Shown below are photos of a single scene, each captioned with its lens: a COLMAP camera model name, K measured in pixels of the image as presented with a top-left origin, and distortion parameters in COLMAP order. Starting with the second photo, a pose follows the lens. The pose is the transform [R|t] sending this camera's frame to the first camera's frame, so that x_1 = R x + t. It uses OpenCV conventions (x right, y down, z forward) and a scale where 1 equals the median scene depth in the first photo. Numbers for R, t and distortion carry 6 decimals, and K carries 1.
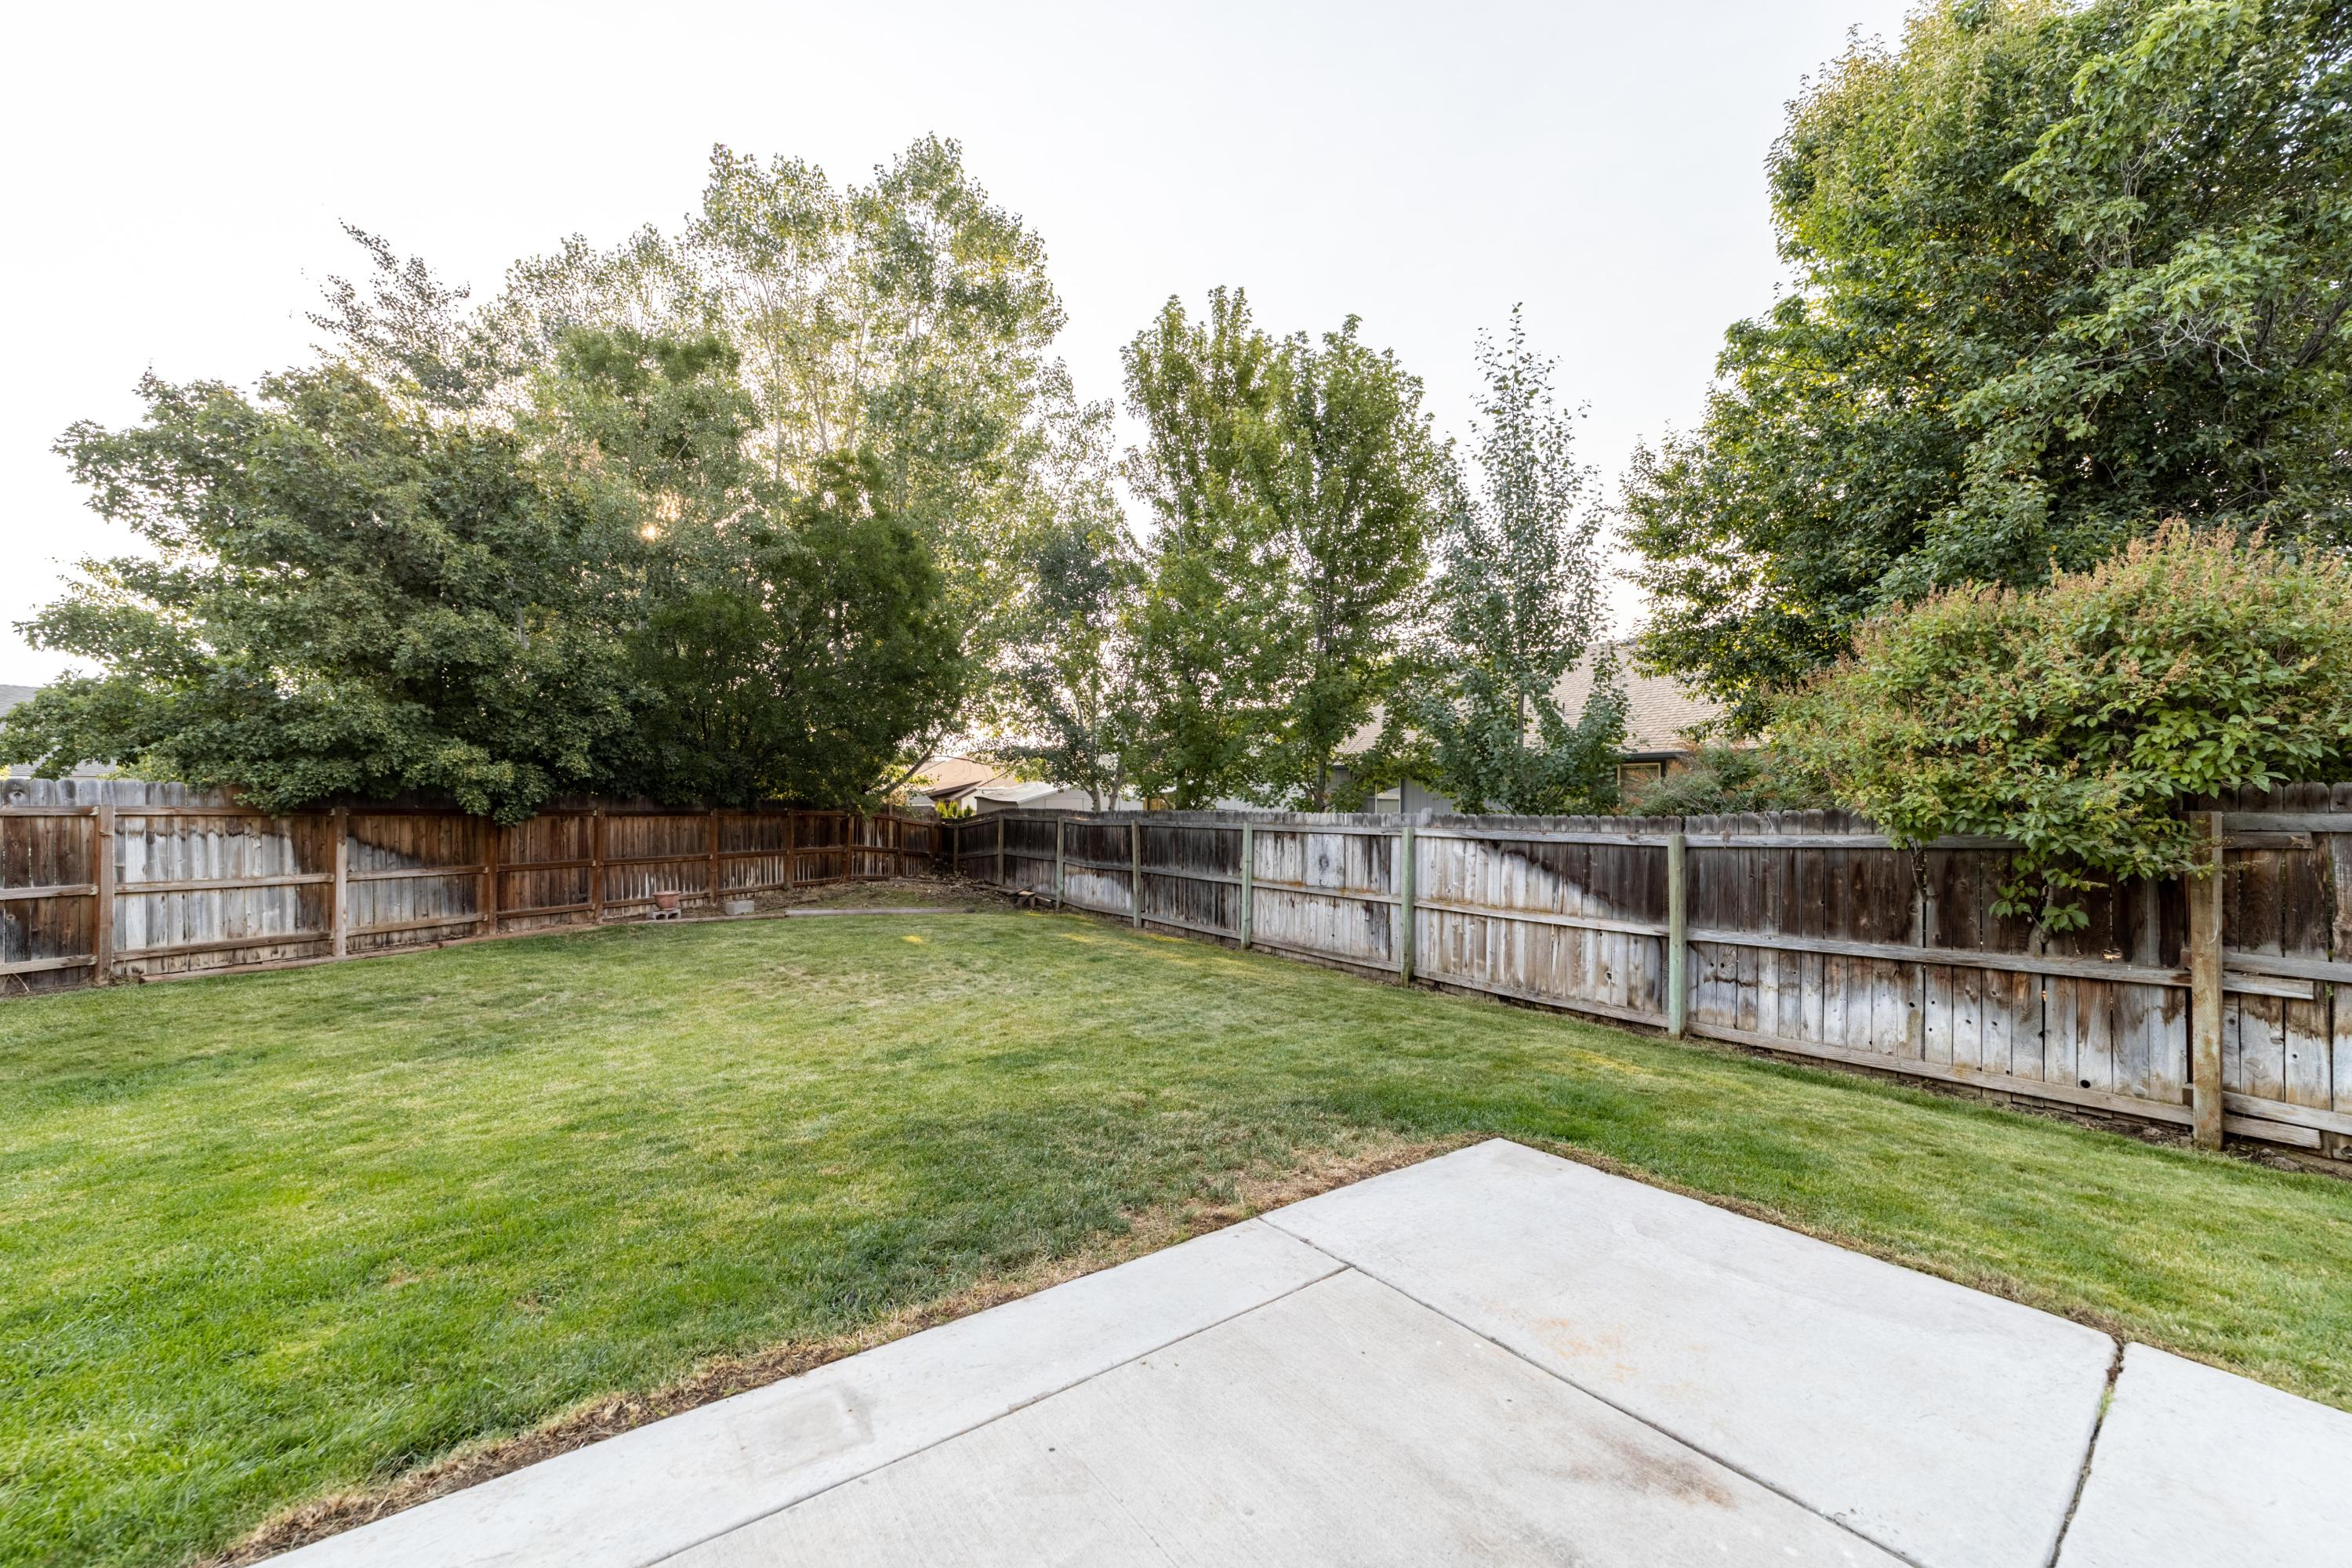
lens RADIAL K [[894.2, 0, 1172.4], [0, 894.2, 789.3], [0, 0, 1]] dist [0.007748, 0.001426]
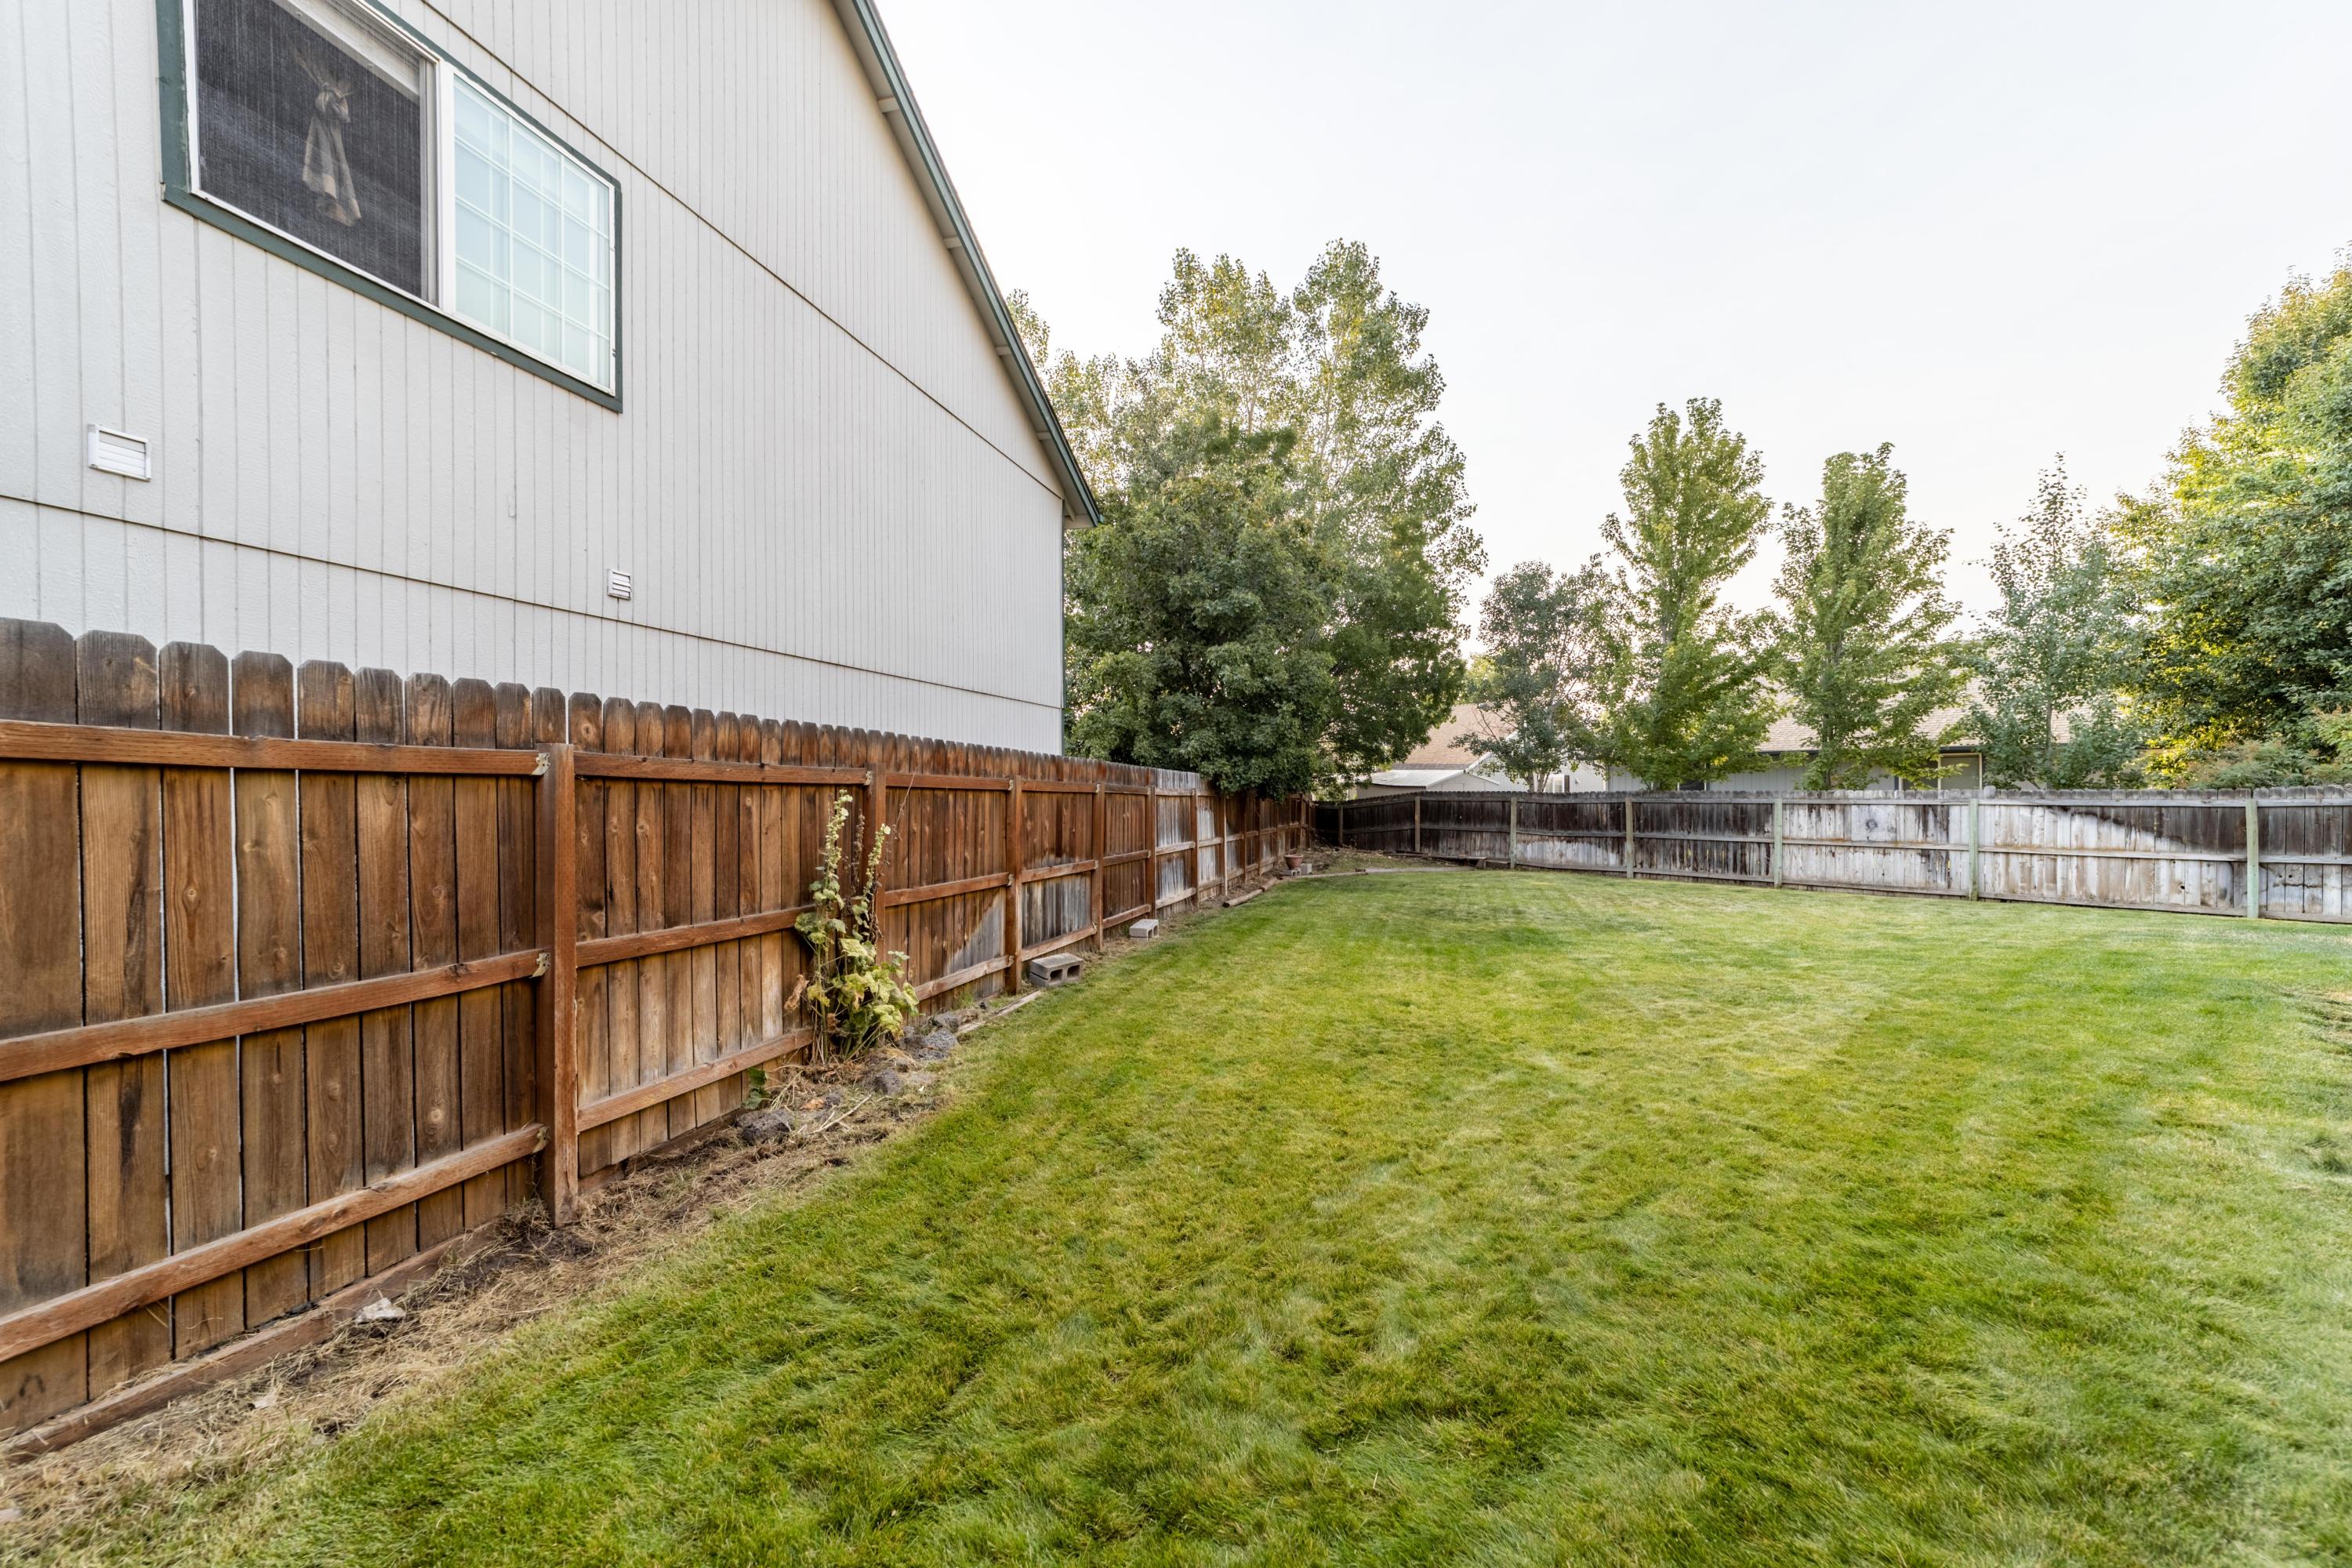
lens RADIAL K [[894.2, 0, 1173.5], [0, 894.2, 787.8], [0, 0, 1]] dist [0.007748, 0.001426]
pose [[0.999809, -0.013667, 0.013968, -1.102545], [0.013432, 0.999769, 0.016788, -0.019543], [-0.014195, -0.016598, 0.999761, -0.492682]]
